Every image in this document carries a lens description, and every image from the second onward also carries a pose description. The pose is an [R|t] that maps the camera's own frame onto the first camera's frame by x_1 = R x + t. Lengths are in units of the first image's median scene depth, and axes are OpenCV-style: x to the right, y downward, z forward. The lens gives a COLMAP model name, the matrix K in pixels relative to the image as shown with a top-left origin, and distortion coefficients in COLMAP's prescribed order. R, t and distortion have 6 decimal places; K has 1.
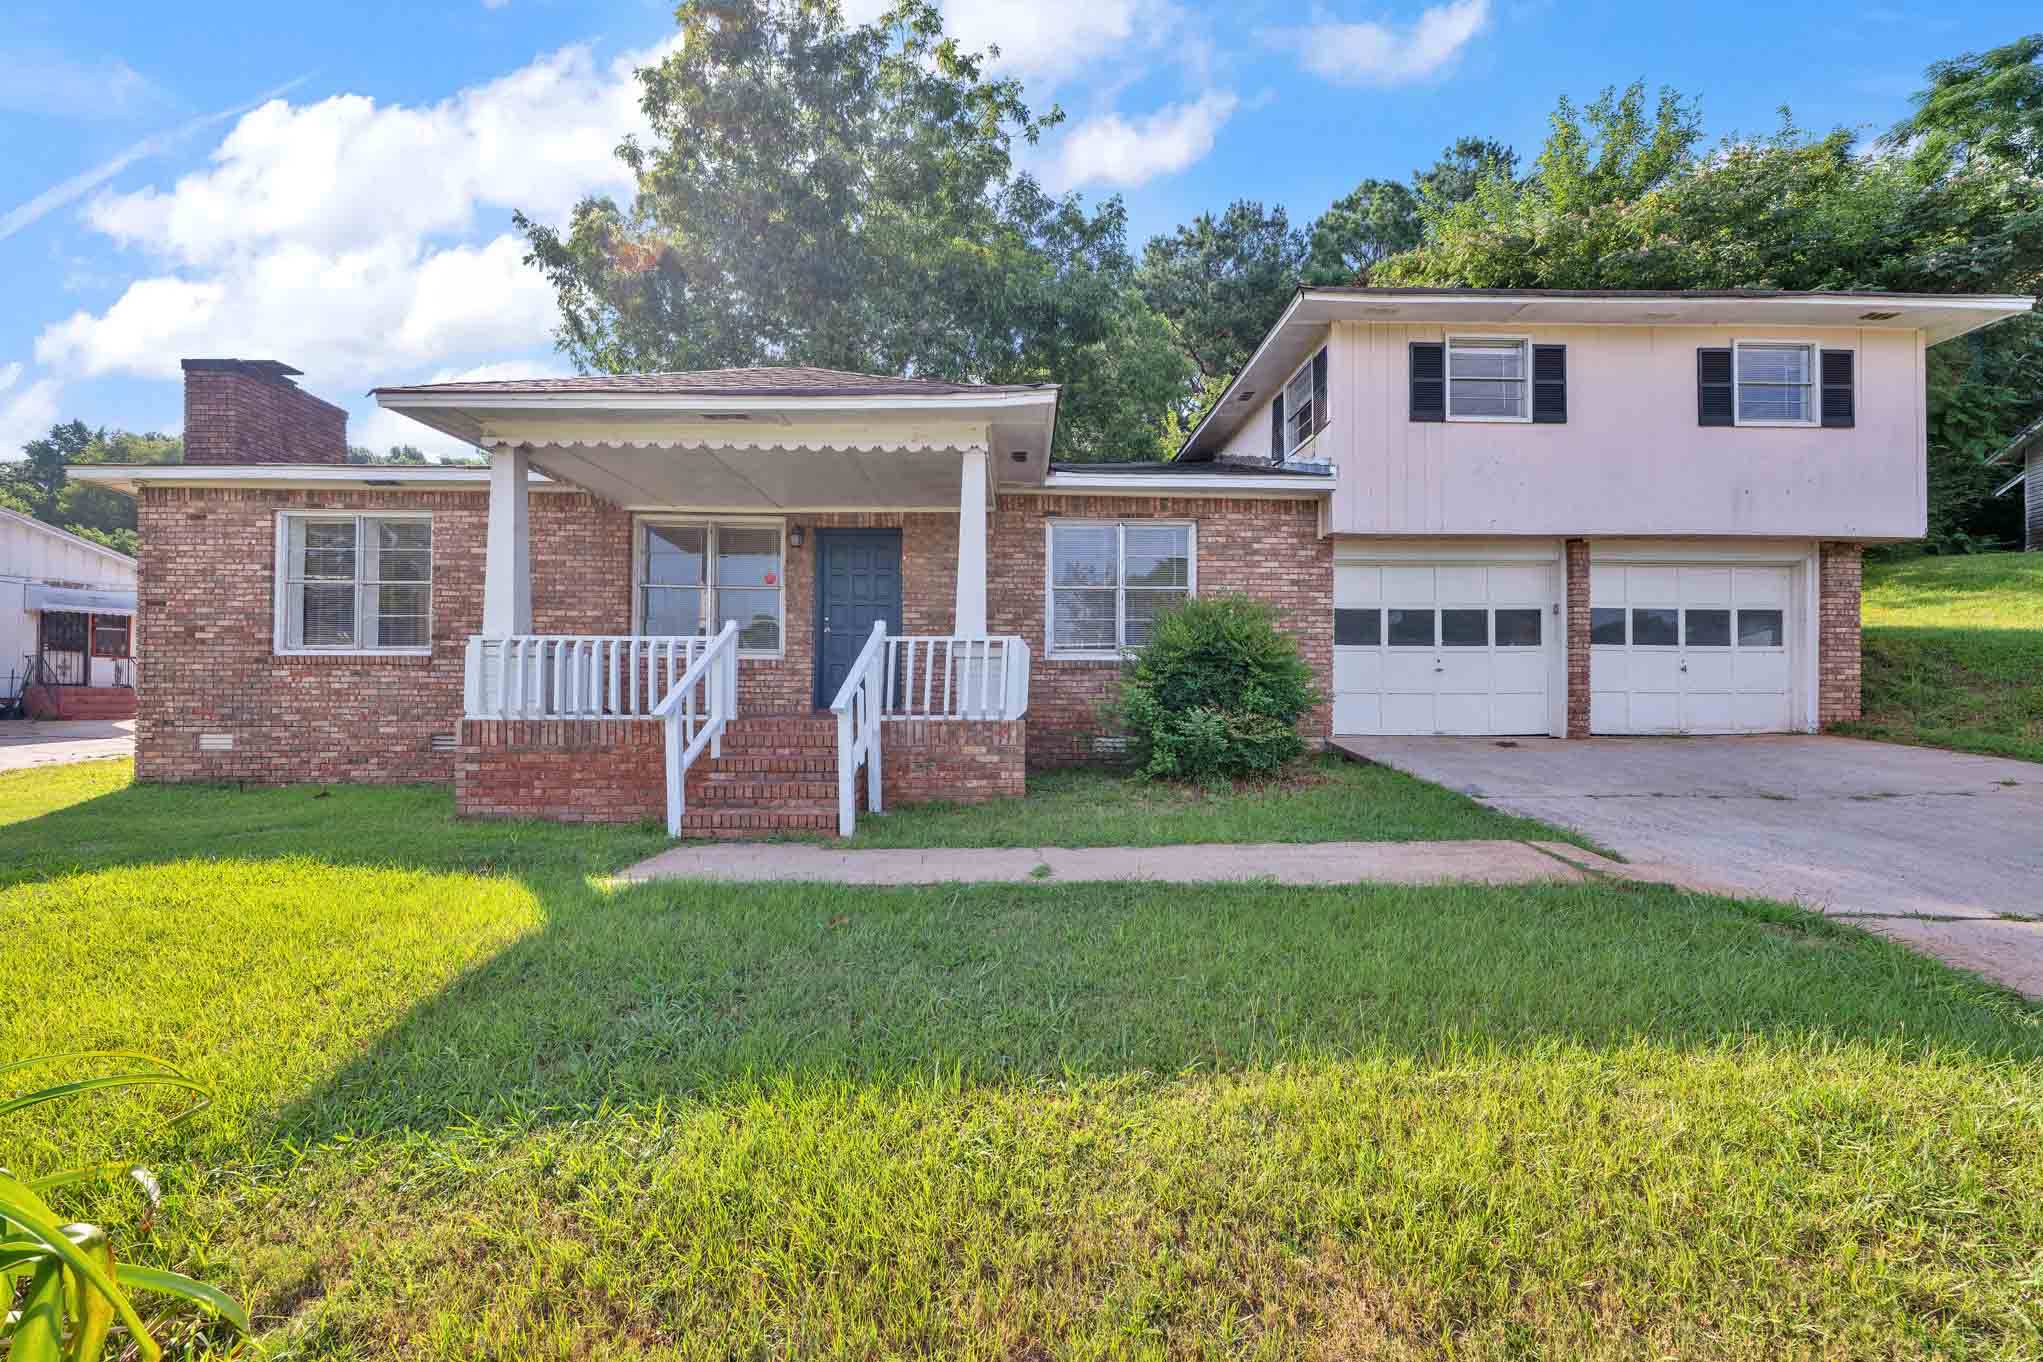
lens RADIAL K [[853.4, 0, 1024.4], [0, 853.4, 681.3], [0, 0, 1]] dist [0.000266, -0.000043]
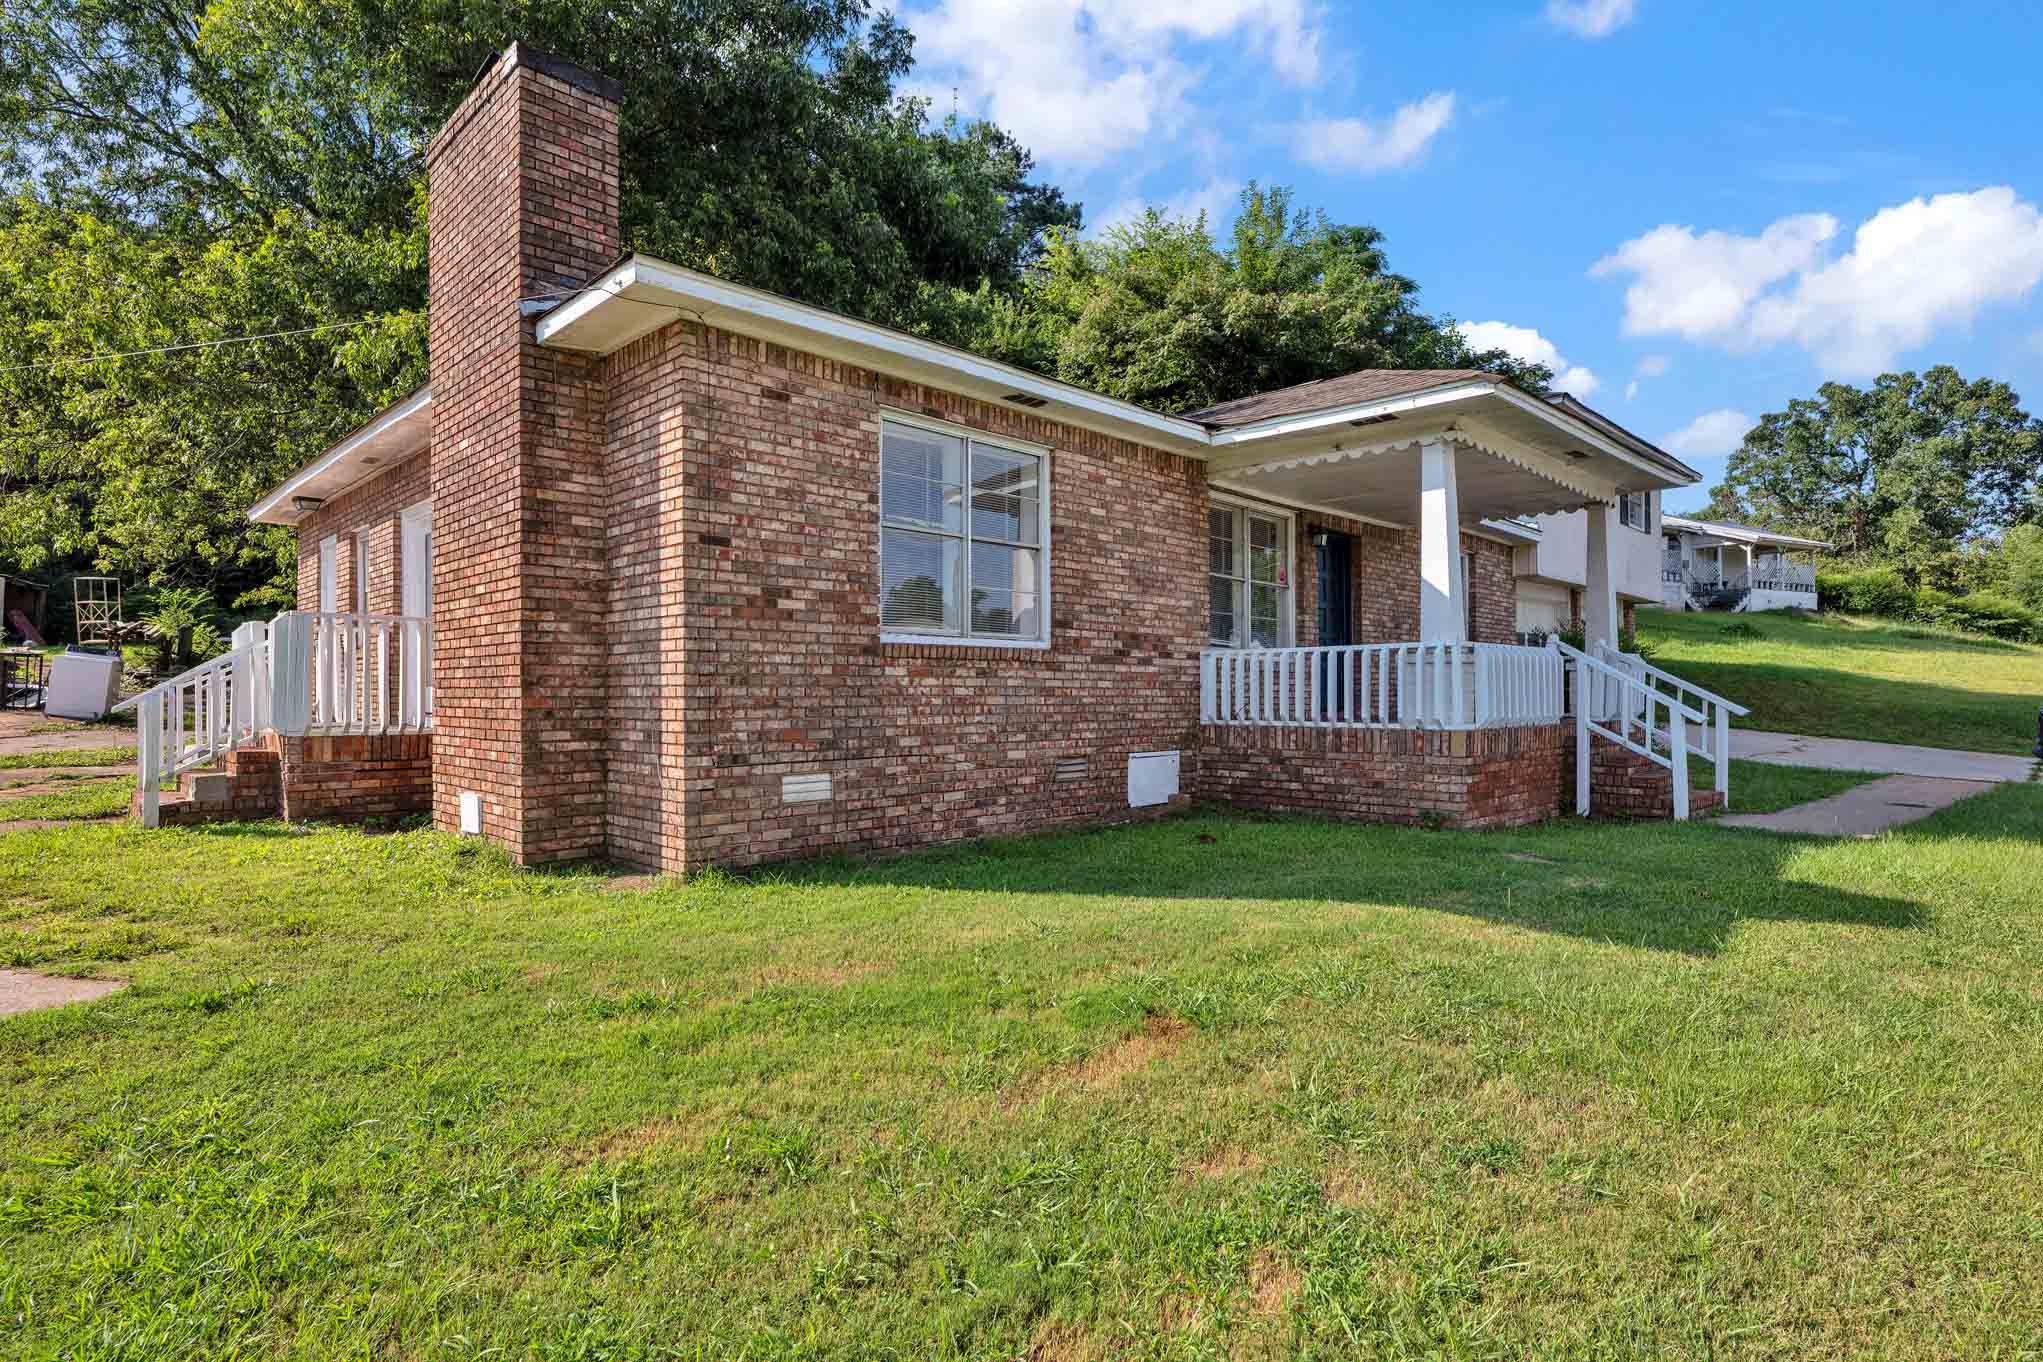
lens RADIAL K [[1051.7, 0, 1020.8], [0, 1051.7, 687.5], [0, 0, 1]] dist [-0.000541, -0.000005]
pose [[0.716316, 0.001436, 0.697775, -1.343783], [-0.006886, 0.999964, 0.005011, -0.002386], [-0.697742, -0.008394, 0.716300, 0.383206]]
